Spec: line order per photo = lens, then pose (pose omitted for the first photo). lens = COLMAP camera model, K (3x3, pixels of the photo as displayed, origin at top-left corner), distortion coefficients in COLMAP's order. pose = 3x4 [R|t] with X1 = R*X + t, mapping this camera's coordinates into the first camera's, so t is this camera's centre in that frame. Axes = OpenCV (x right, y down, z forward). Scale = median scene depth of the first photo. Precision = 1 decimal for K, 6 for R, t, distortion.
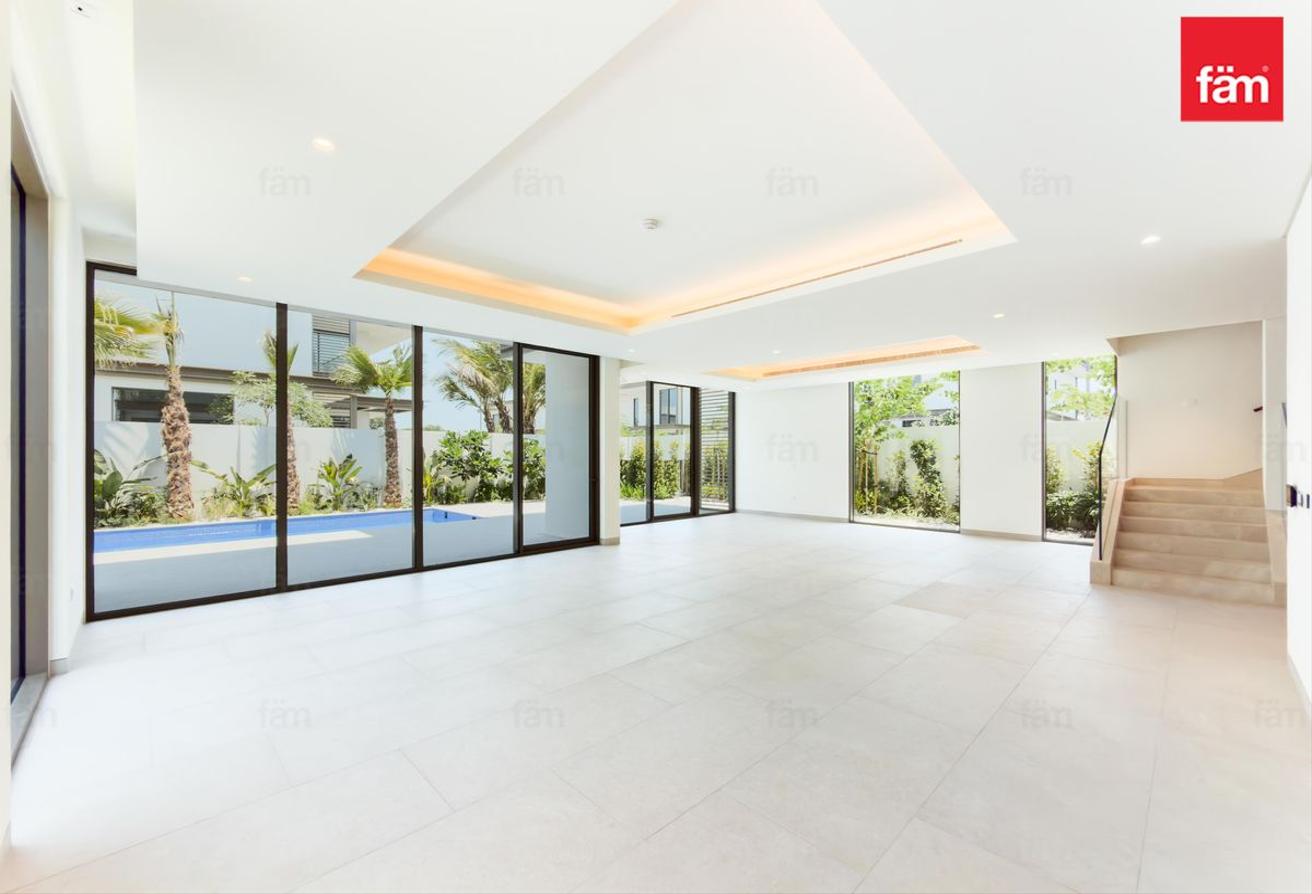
lens RADIAL K [[531.2, 0, 656.6], [0, 531.2, 455.9], [0, 0, 1]] dist [-0.002066, -0.000111]
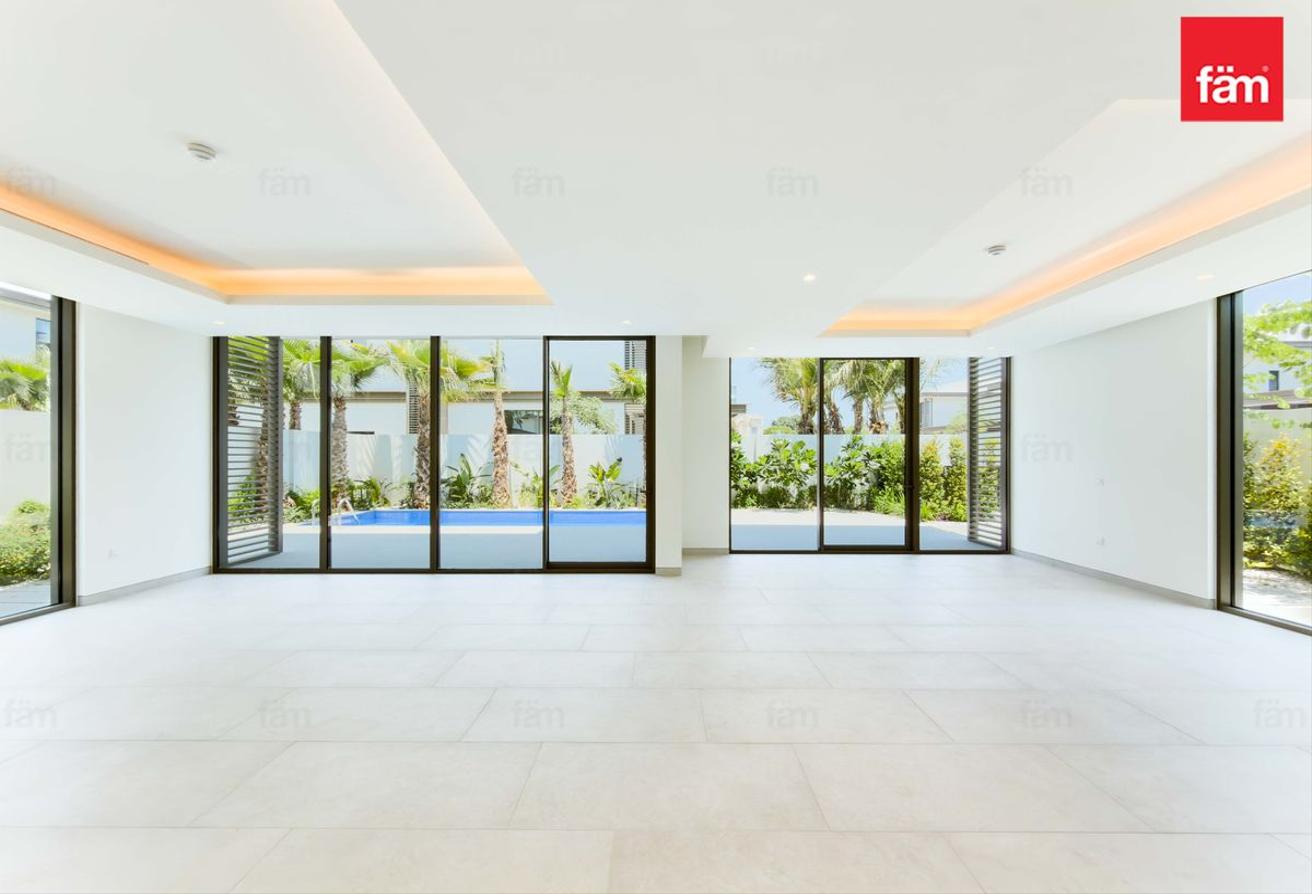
lens RADIAL K [[531.2, 0, 657.4], [0, 531.2, 443.2], [0, 0, 1]] dist [-0.002066, -0.000111]
pose [[0.717893, -0.016164, -0.695965, 0.337421], [-0.003325, 0.999639, -0.026647, -0.004340], [0.696145, 0.021443, 0.717581, 0.325435]]
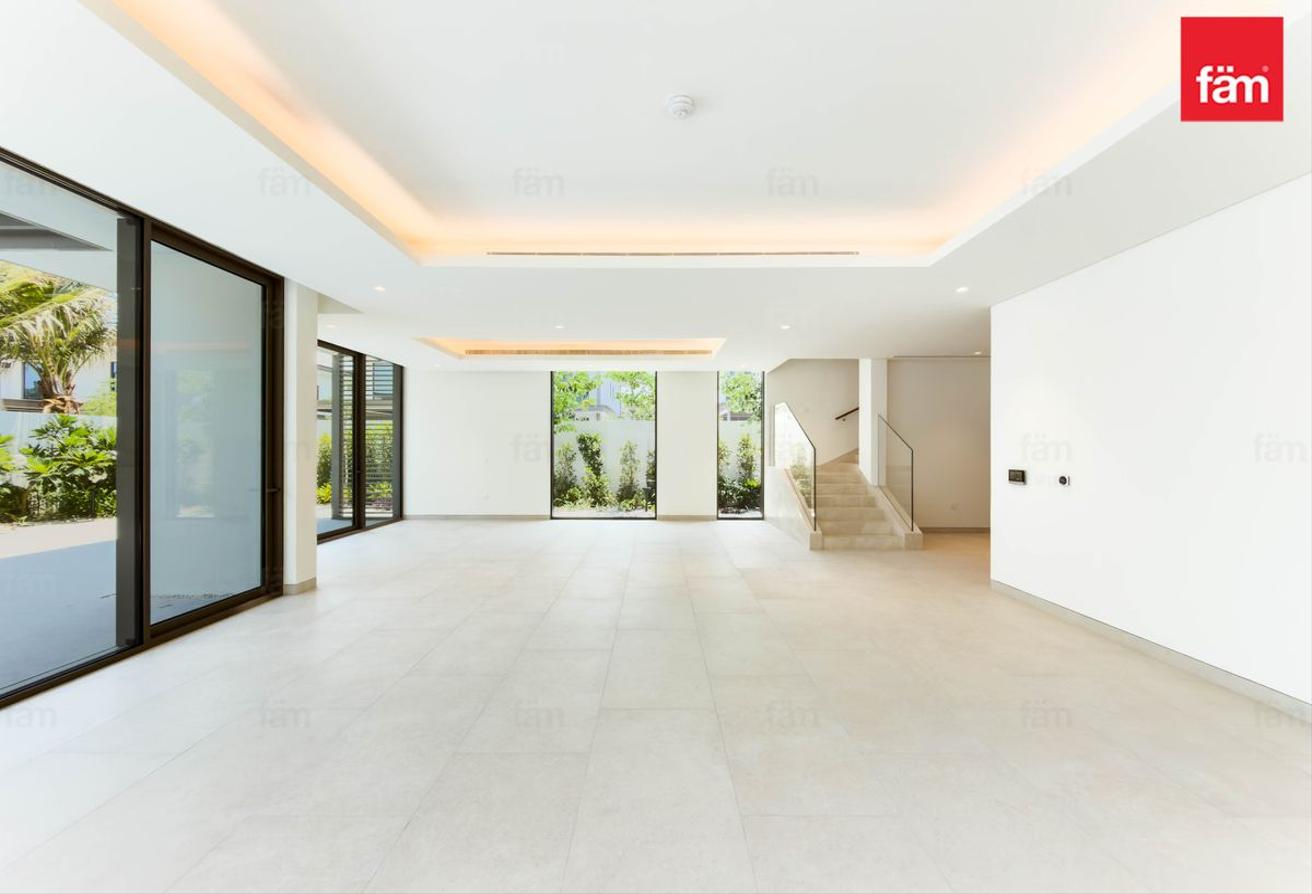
lens RADIAL K [[531.2, 0, 659.9], [0, 531.2, 447.9], [0, 0, 1]] dist [-0.002066, -0.000111]
pose [[0.697312, 0.001007, 0.716767, -0.184660], [-0.001352, 0.999999, -0.000089, -0.002026], [-0.716767, -0.000907, 0.697313, 0.199508]]
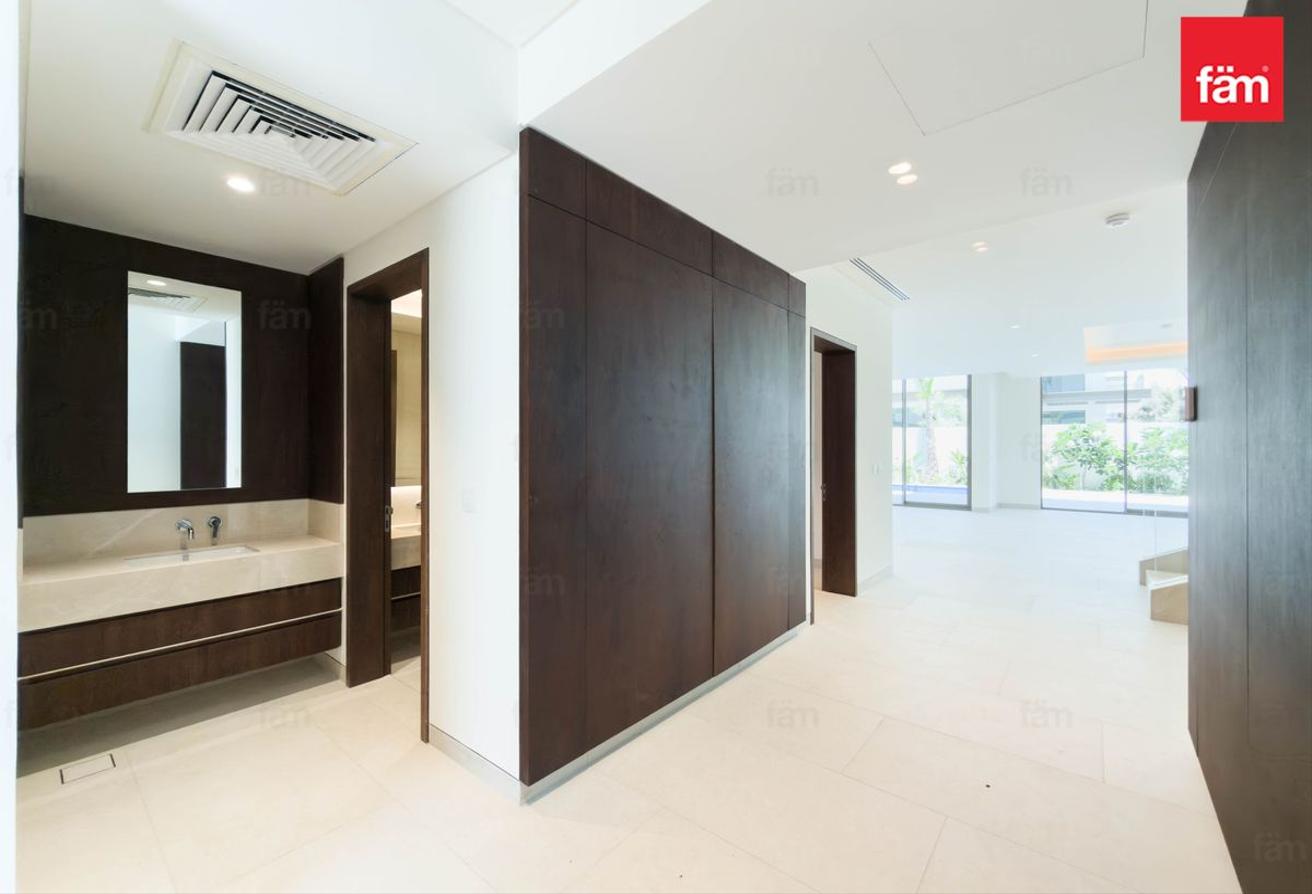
lens RADIAL K [[531.2, 0, 657.4], [0, 531.2, 444.9], [0, 0, 1]] dist [-0.002066, -0.000111]
pose [[0.122848, -0.003832, -0.992418, 0.864705], [-0.005509, 0.999975, -0.004543, 0.009081], [0.992410, 0.006025, 0.122824, 0.023813]]
